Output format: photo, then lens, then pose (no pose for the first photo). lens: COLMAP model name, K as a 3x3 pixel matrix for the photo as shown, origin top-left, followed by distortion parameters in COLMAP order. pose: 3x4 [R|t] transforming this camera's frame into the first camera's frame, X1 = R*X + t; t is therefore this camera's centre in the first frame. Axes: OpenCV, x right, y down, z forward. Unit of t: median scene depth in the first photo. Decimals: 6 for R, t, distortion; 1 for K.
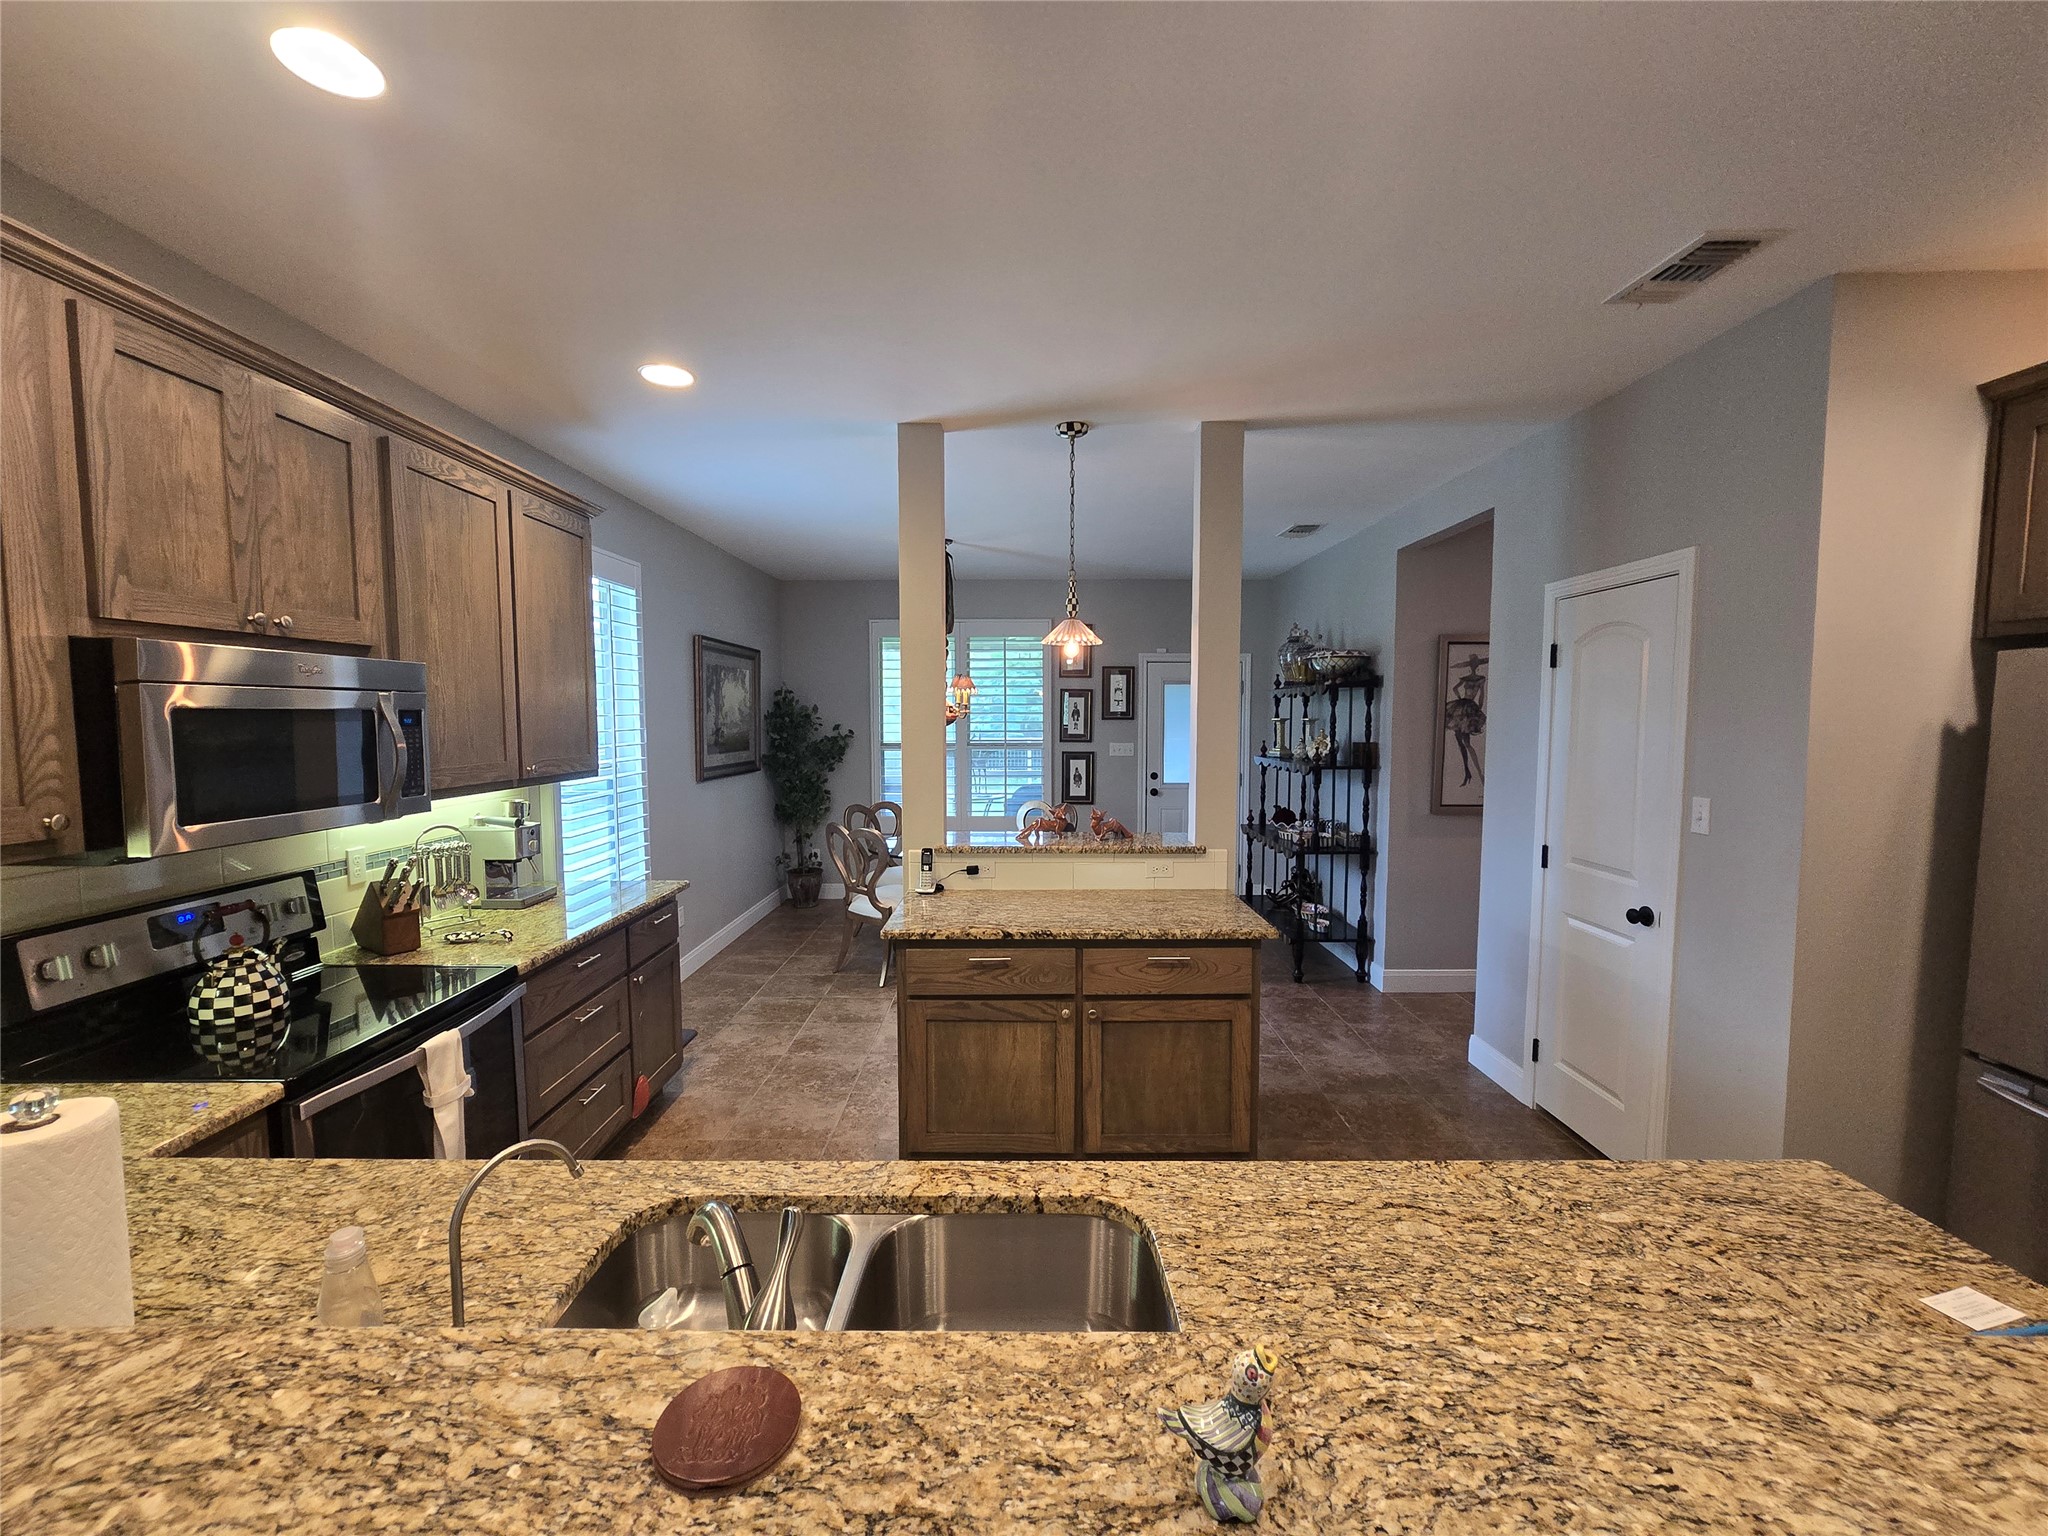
lens RADIAL K [[843.1, 0, 1015.8], [0, 843.1, 776.4], [0, 0, 1]] dist [-0.012801, 0.004374]
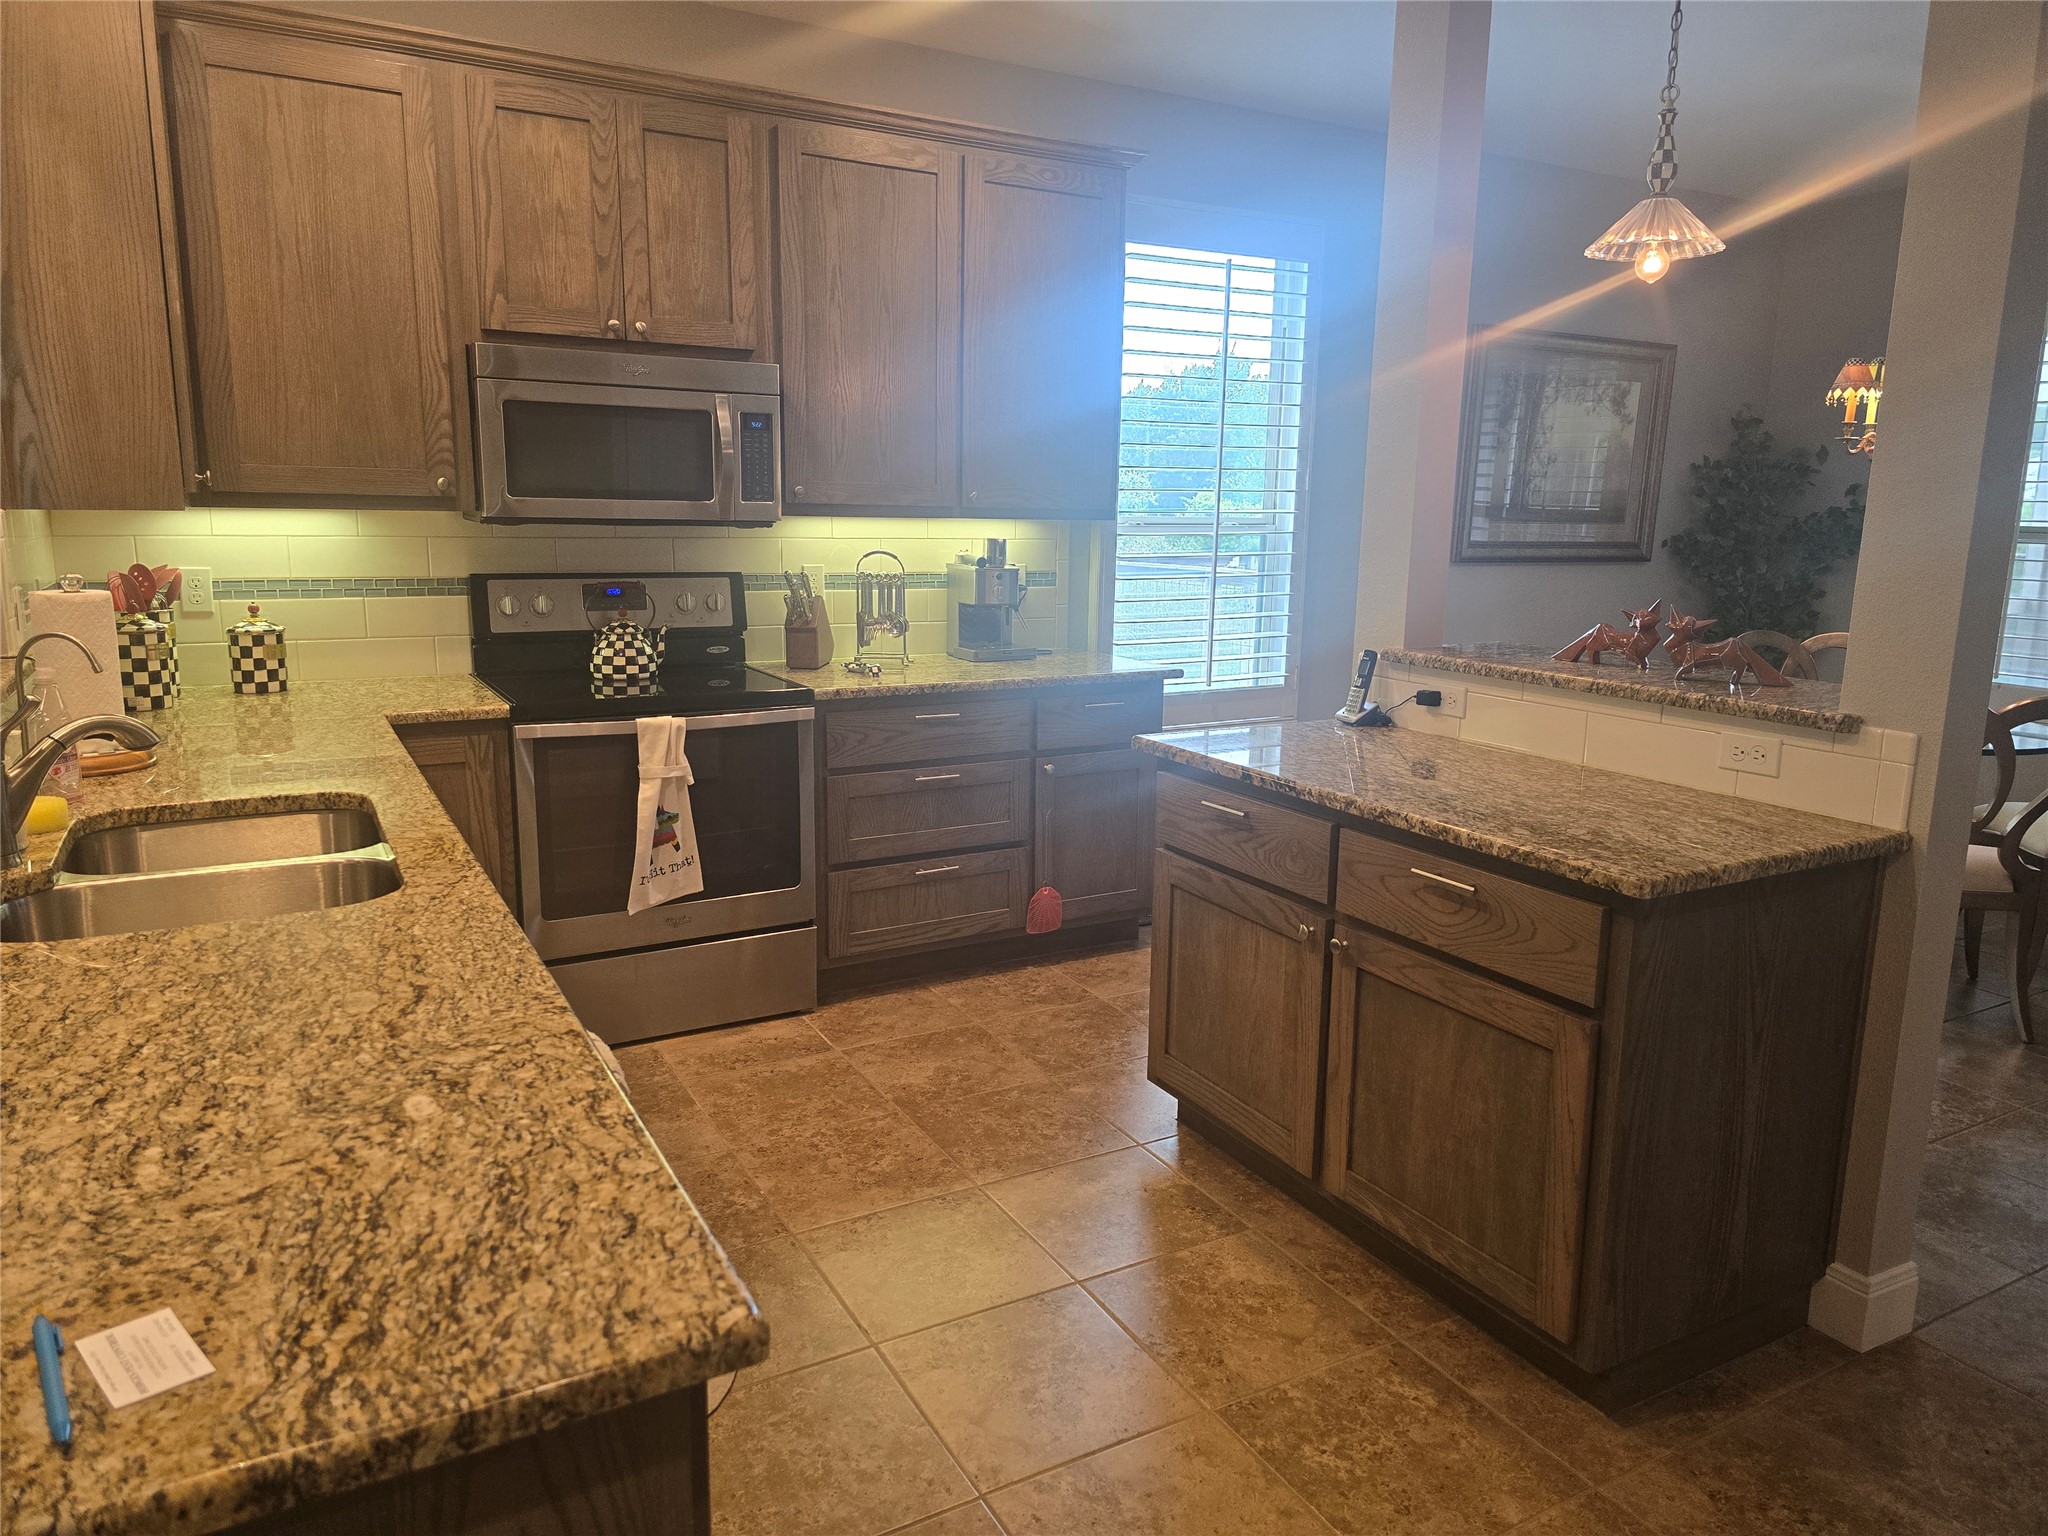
lens RADIAL K [[1373.0, 0, 1041.0], [0, 1373.0, 751.0], [0, 0, 1]] dist [0.074654, -0.069803]
pose [[0.499607, 0.167483, -0.849907, 0.737268], [-0.082976, 0.985873, 0.145499, 0.039884], [0.862269, -0.002170, 0.506446, 0.371718]]
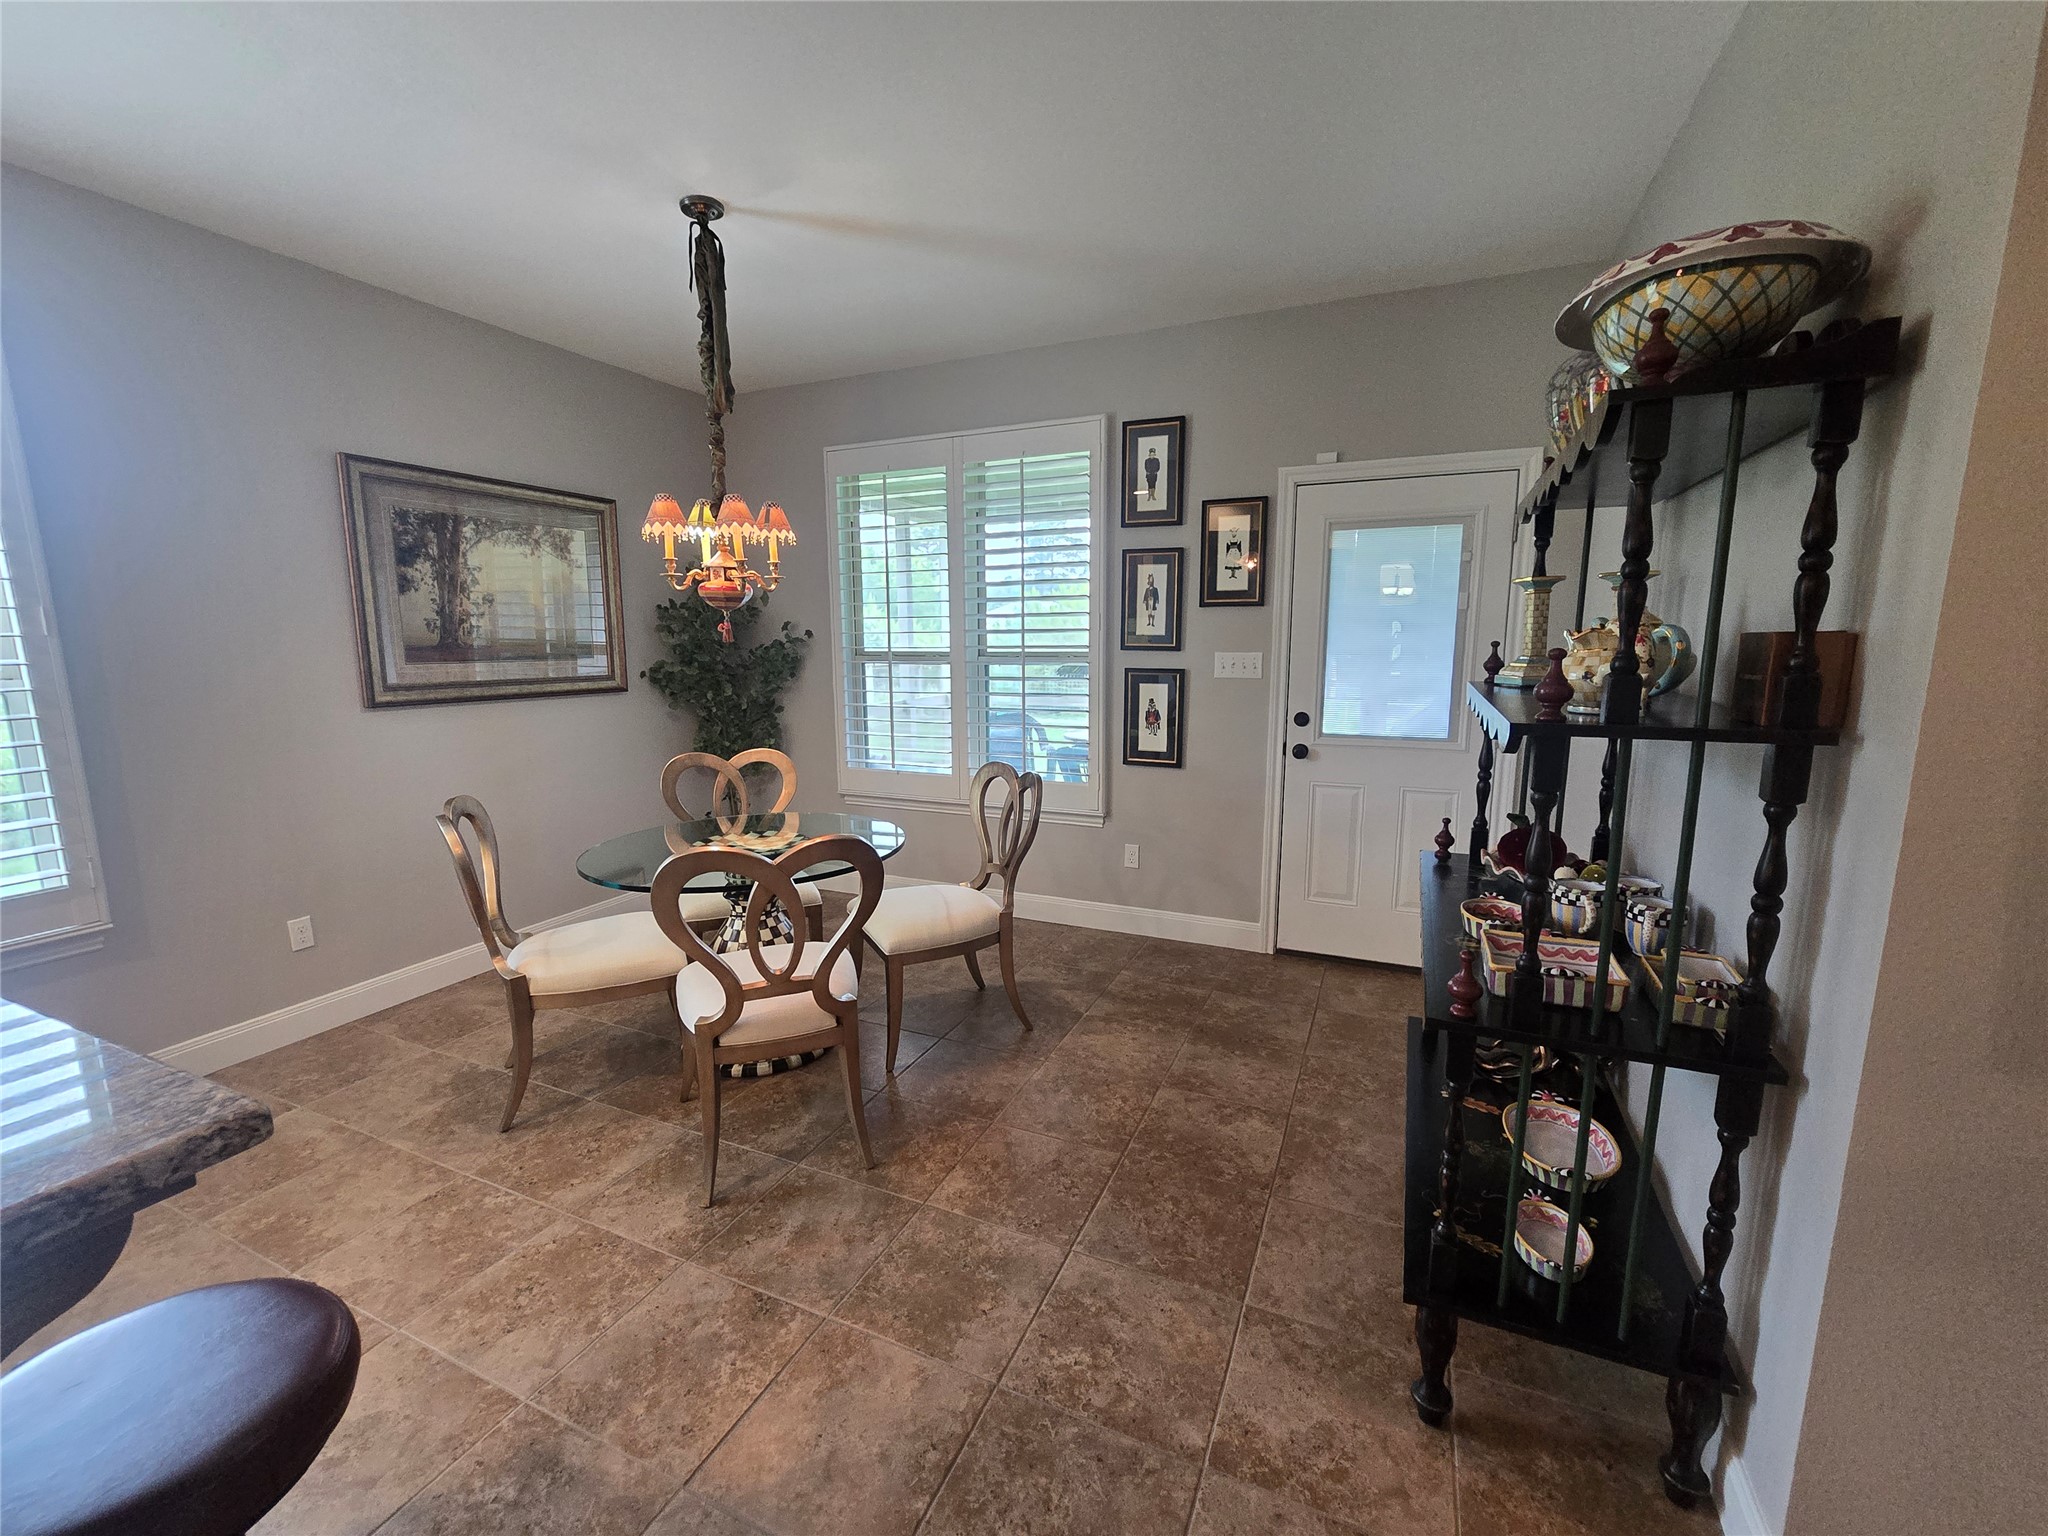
lens RADIAL K [[843.7, 0, 1026.2], [0, 843.7, 776.5], [0, 0, 1]] dist [-0.009336, 0.000257]
pose [[0.916379, 0.062005, -0.395480, 0.551769], [-0.024975, 0.994862, 0.098108, -0.029790], [0.399532, -0.080027, 0.913220, 1.221338]]
